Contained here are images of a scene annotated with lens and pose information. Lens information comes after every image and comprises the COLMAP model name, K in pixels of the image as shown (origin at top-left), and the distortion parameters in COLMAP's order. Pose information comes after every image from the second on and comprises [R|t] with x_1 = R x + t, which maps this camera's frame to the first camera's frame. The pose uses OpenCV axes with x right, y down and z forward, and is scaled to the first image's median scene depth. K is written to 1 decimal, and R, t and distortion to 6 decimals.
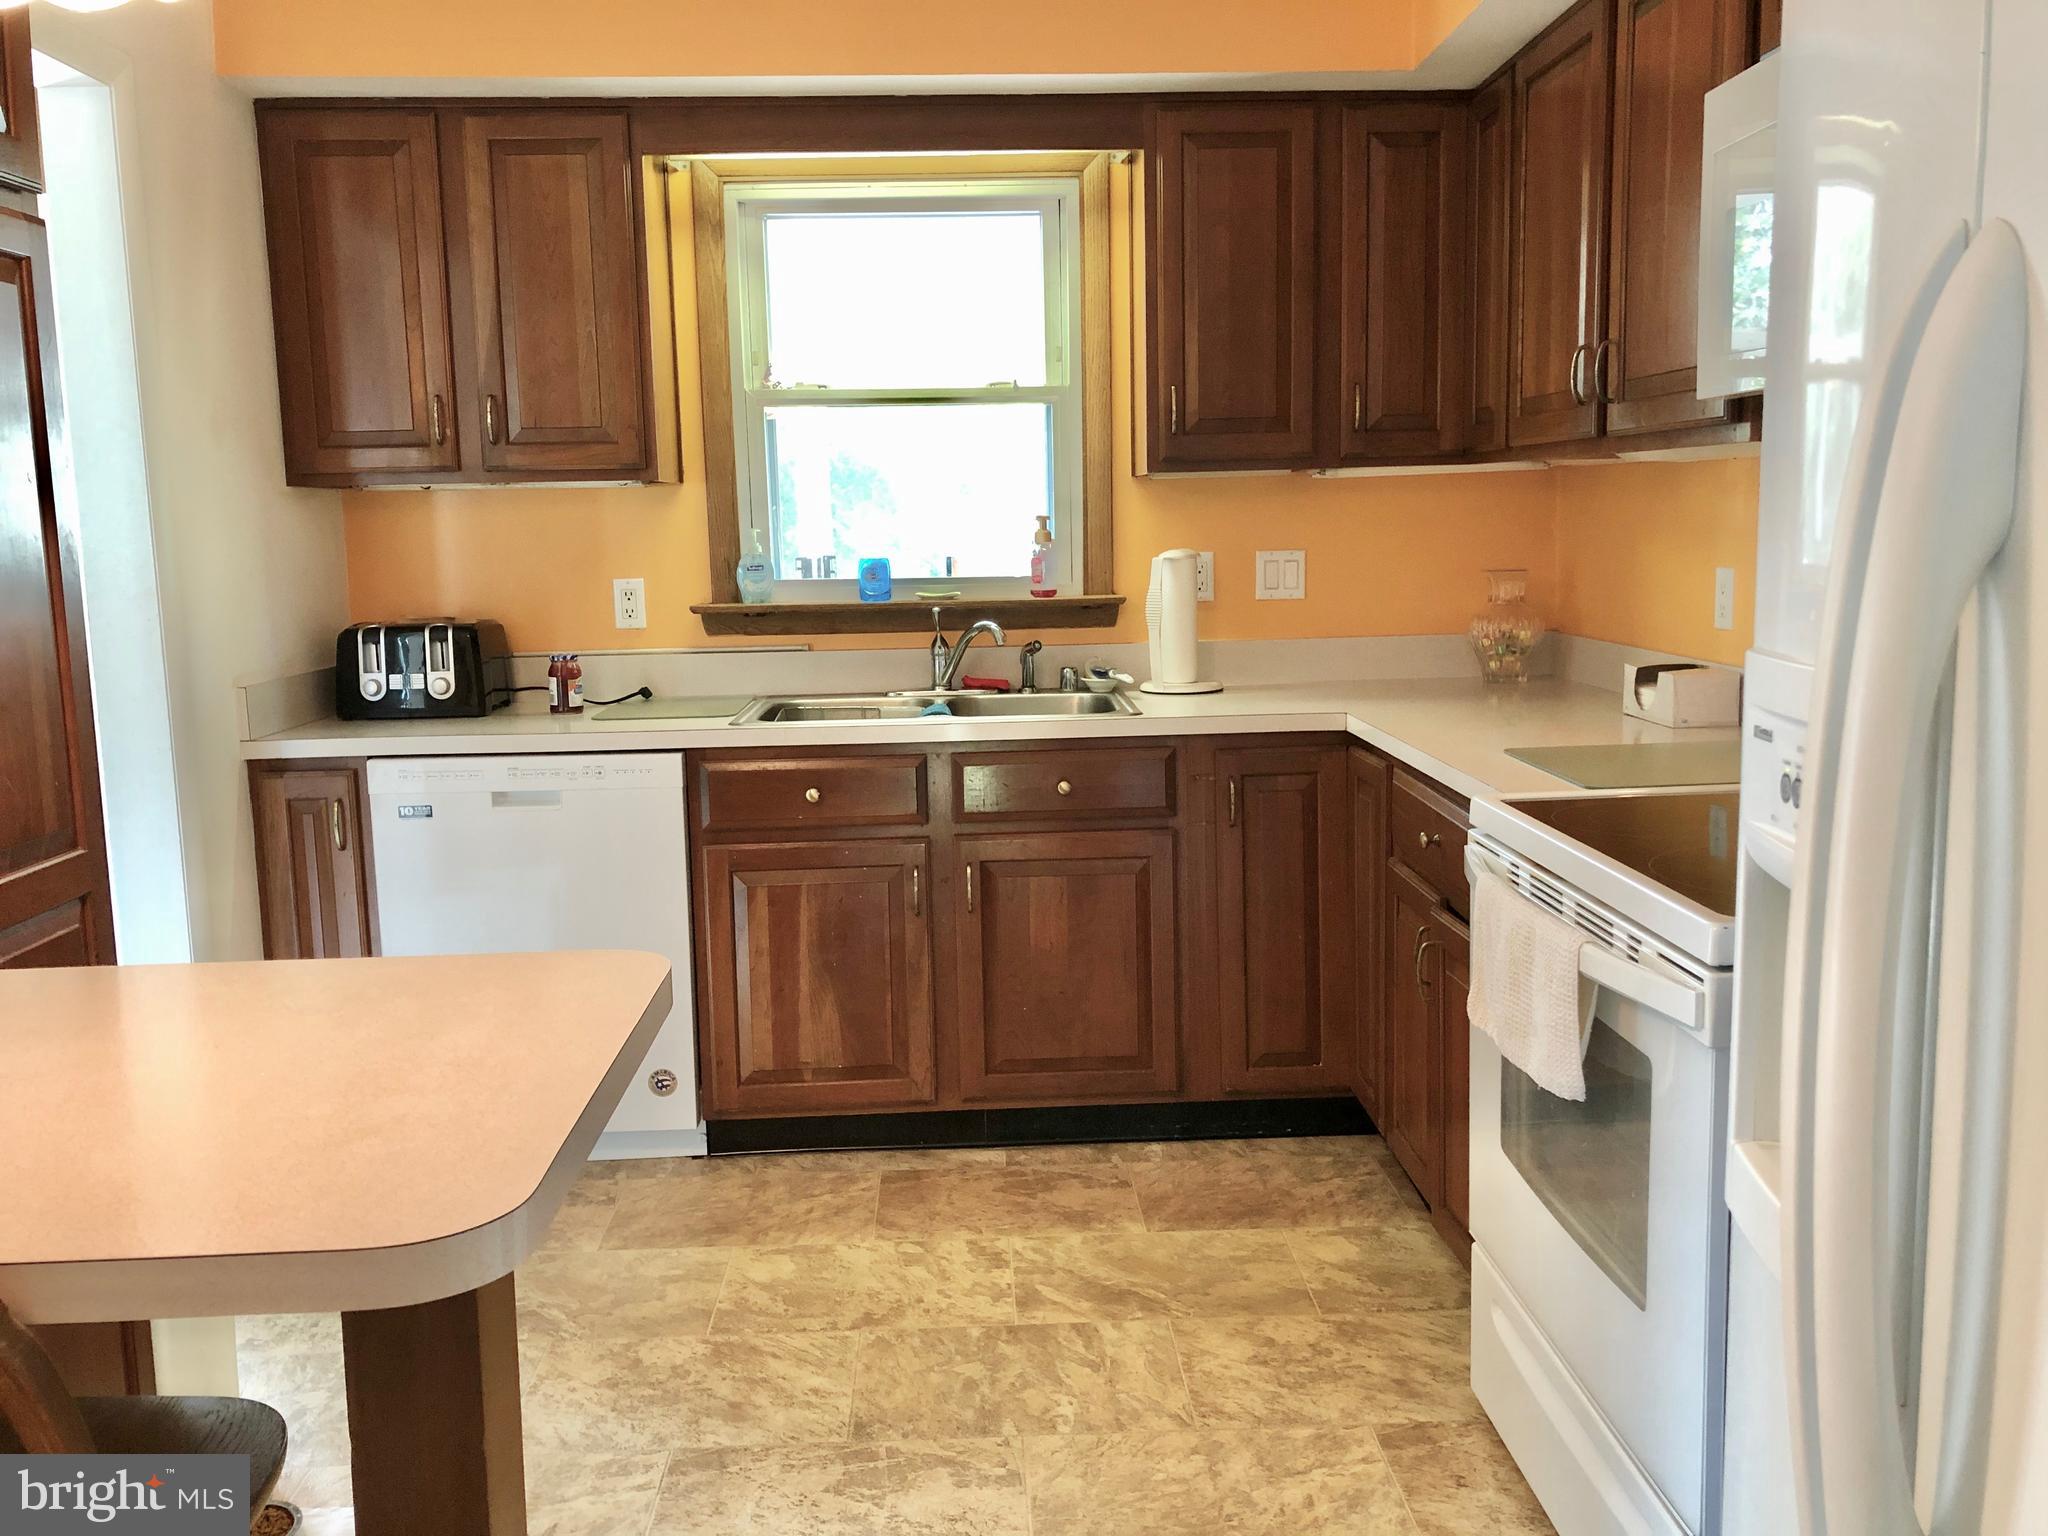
lens RADIAL K [[1706.3, 0, 1035.1], [0, 1706.3, 749.8], [0, 0, 1]] dist [0.060077, -0.067433]
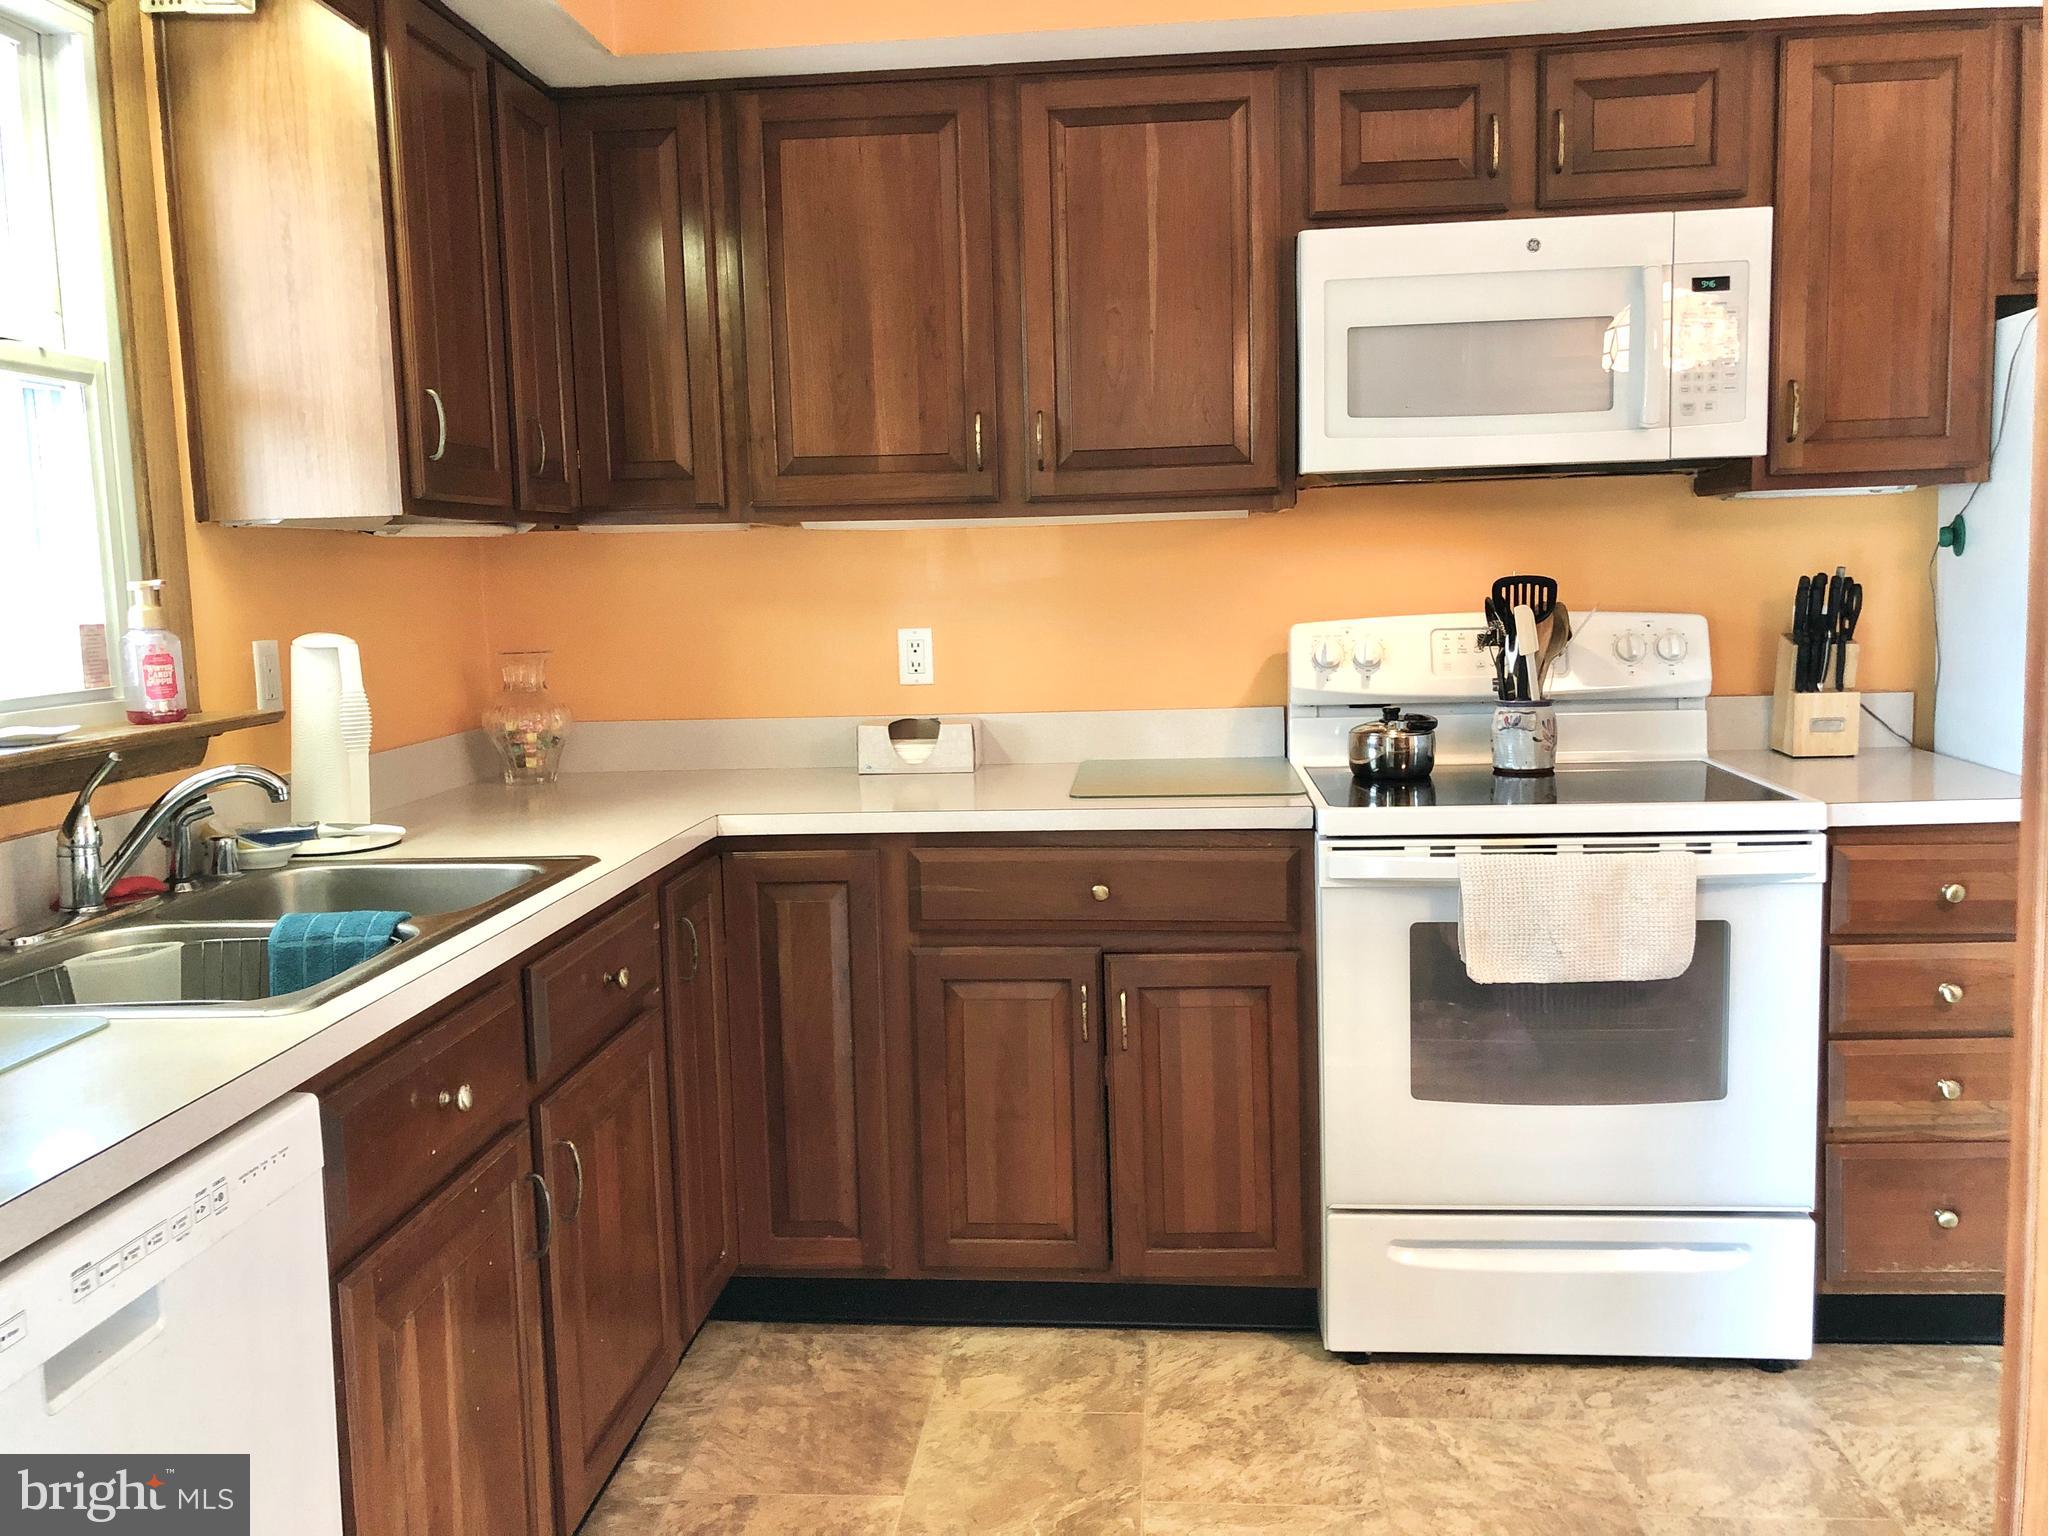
lens RADIAL K [[1706.3, 0, 1028.6], [0, 1706.3, 771.6], [0, 0, 1]] dist [0.060077, -0.067433]
pose [[0.124323, -0.103493, 0.986830, -0.605153], [0.161910, 0.983332, 0.082728, -0.086054], [-0.978943, 0.149493, 0.139007, 0.725787]]
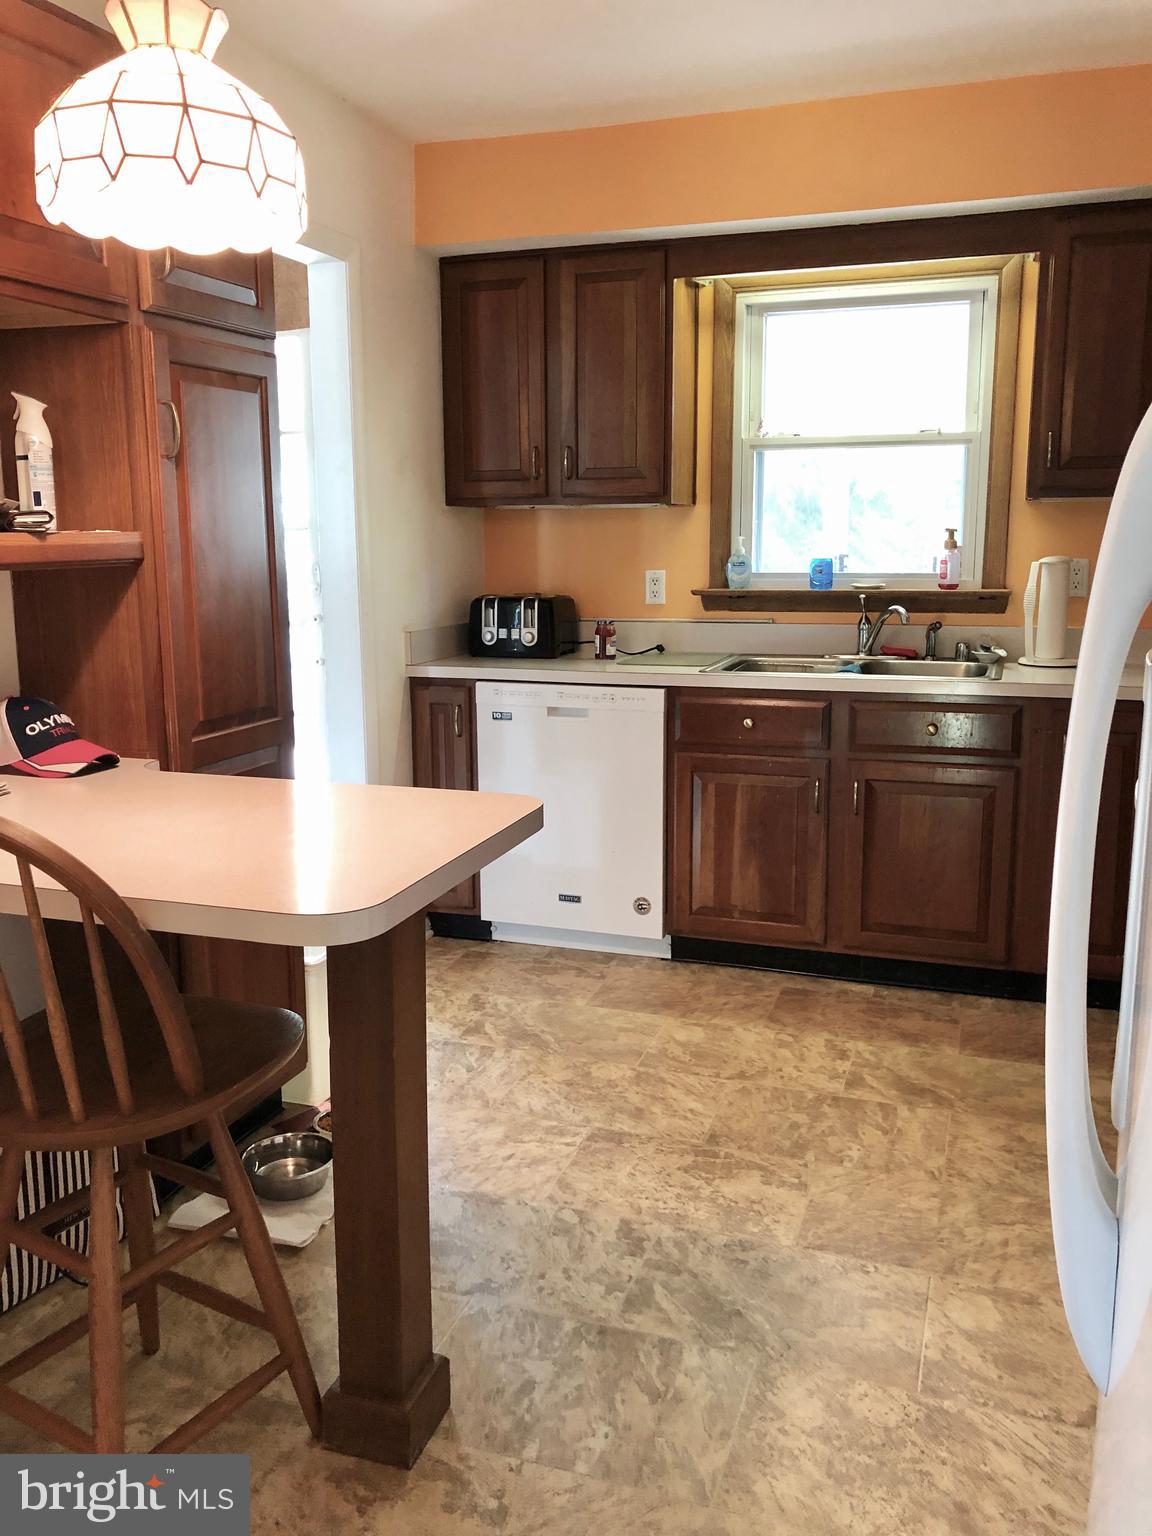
lens RADIAL K [[1279.7, 0, 577.9], [0, 1279.7, 758.7], [0, 0, 1]] dist [0.060077, -0.067433]
pose [[0.930552, 0.078506, -0.357644, 0.122437], [-0.061352, 0.996366, 0.059080, 0.001223], [0.360983, -0.033035, 0.931987, -0.065182]]
